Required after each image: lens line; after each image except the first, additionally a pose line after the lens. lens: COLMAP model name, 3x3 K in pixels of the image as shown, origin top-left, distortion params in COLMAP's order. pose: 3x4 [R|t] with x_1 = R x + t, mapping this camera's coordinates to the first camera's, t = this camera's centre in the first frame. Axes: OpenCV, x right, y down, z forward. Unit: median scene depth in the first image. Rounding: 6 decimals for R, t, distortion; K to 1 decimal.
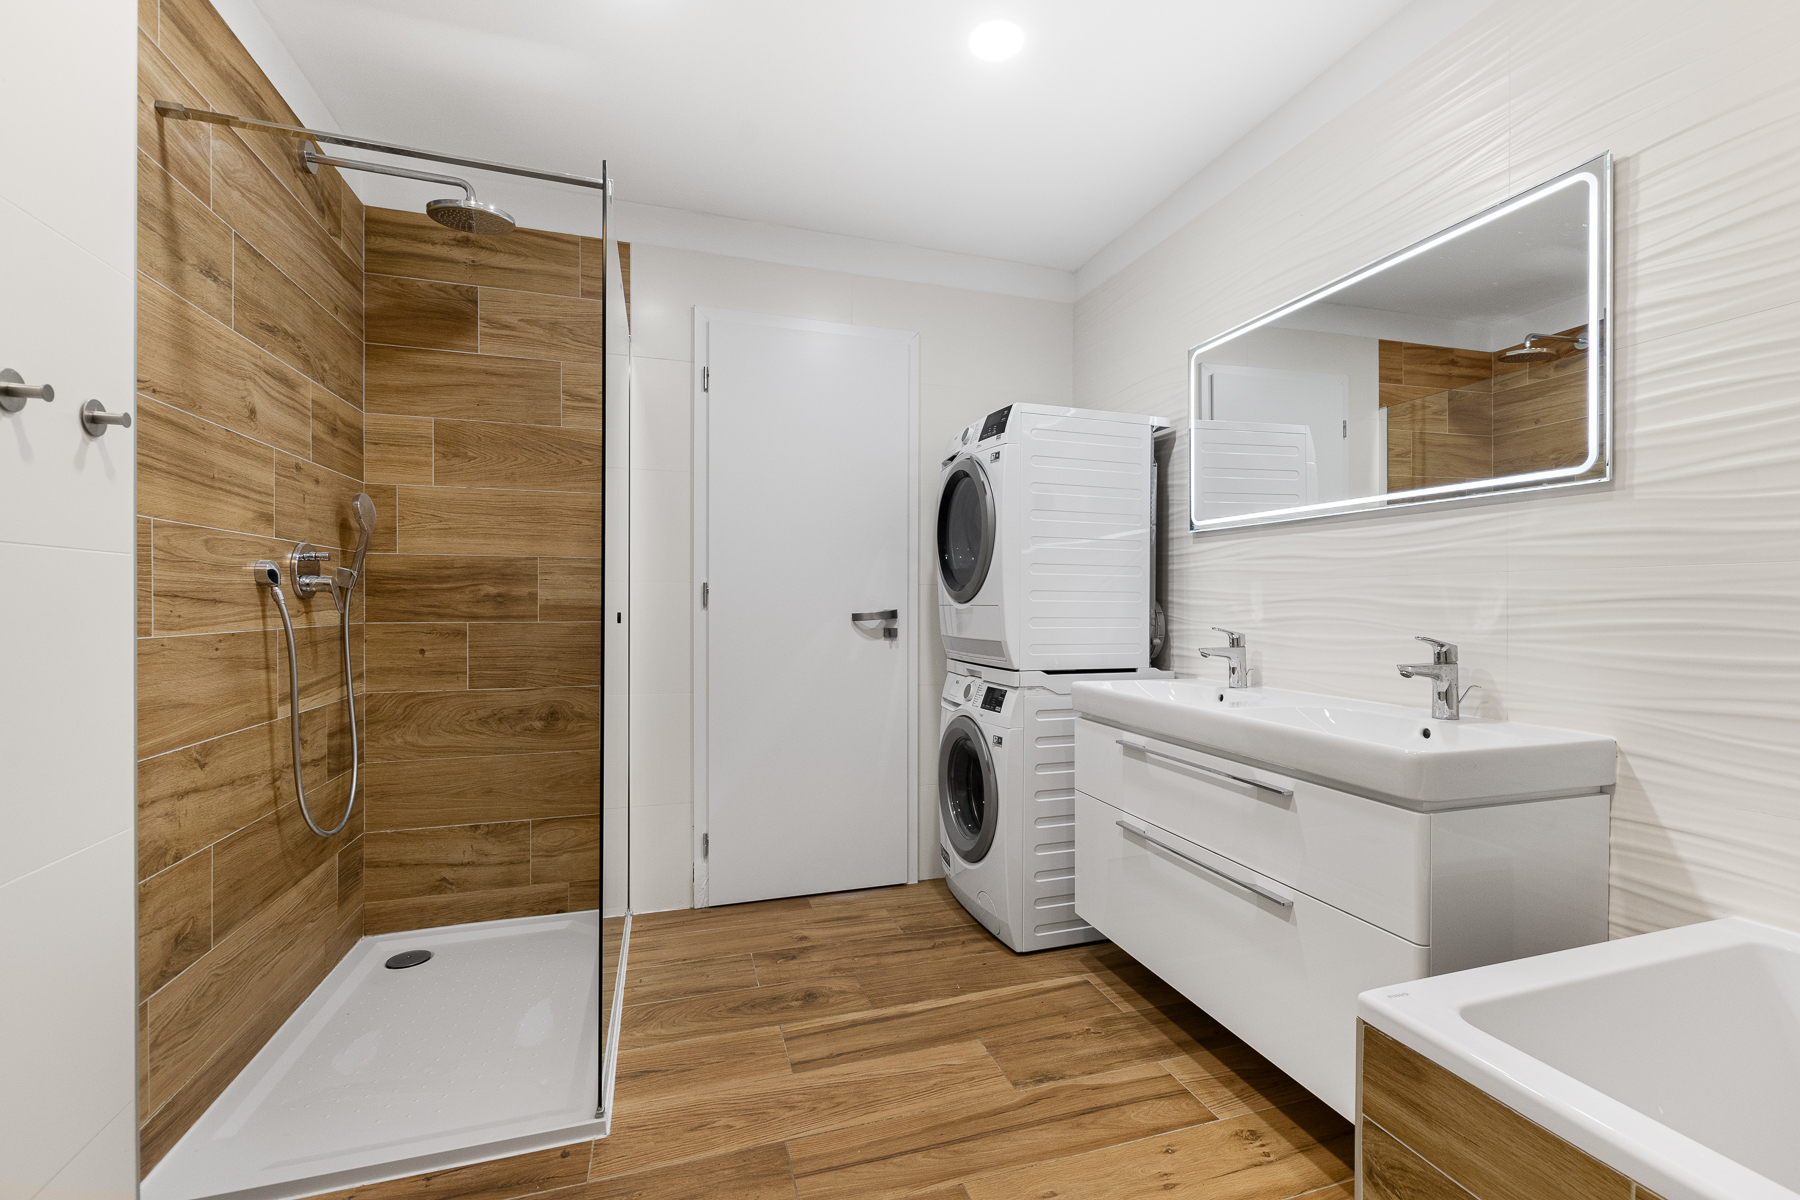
lens RADIAL K [[784.6, 0, 918.4], [0, 784.6, 597.0], [0, 0, 1]] dist [0.007895, -0.005024]
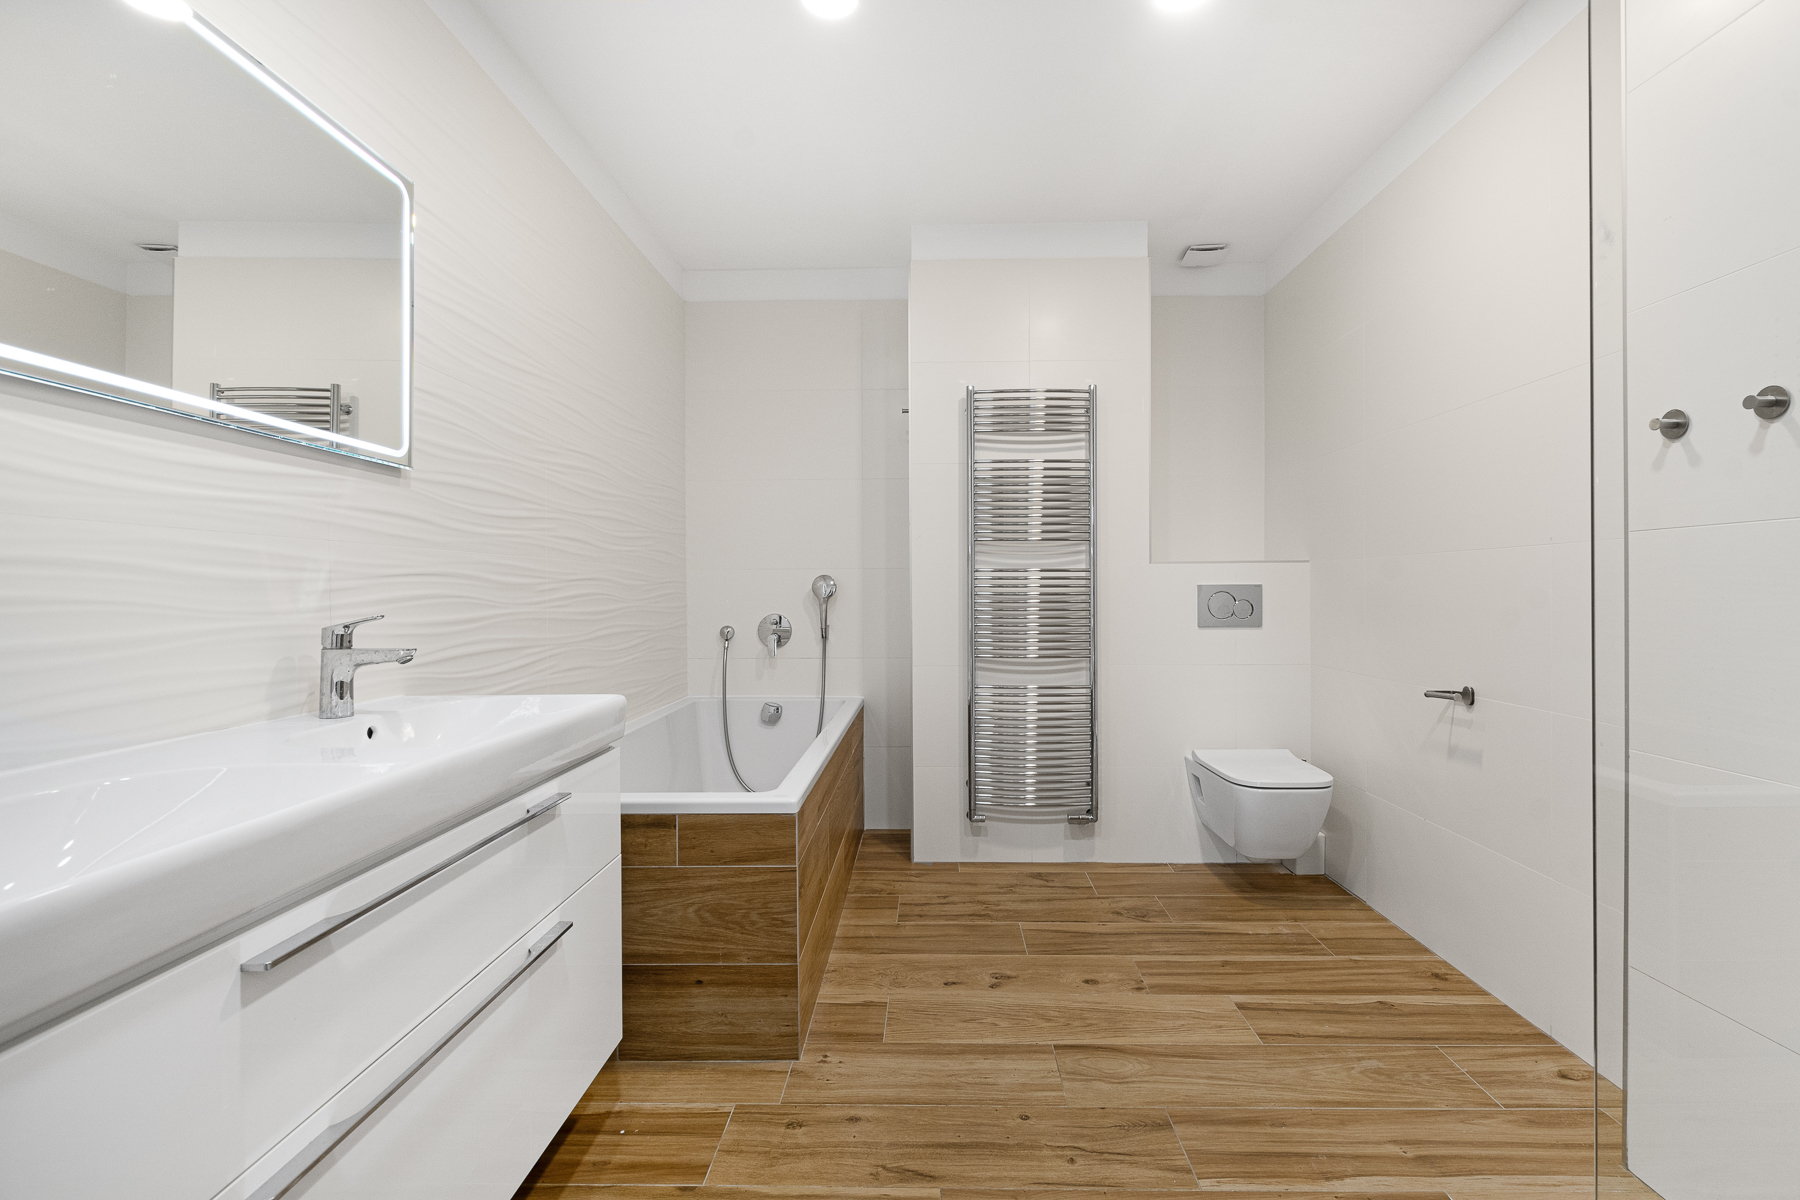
lens RADIAL K [[784.6, 0, 918.4], [0, 784.6, 597.0], [0, 0, 1]] dist [0.007895, -0.005024]
pose [[-0.946453, 0.002114, 0.322833, -0.165000], [0.002746, 0.999995, 0.001503, 0.032056], [-0.322829, 0.002309, -0.946455, 1.624496]]
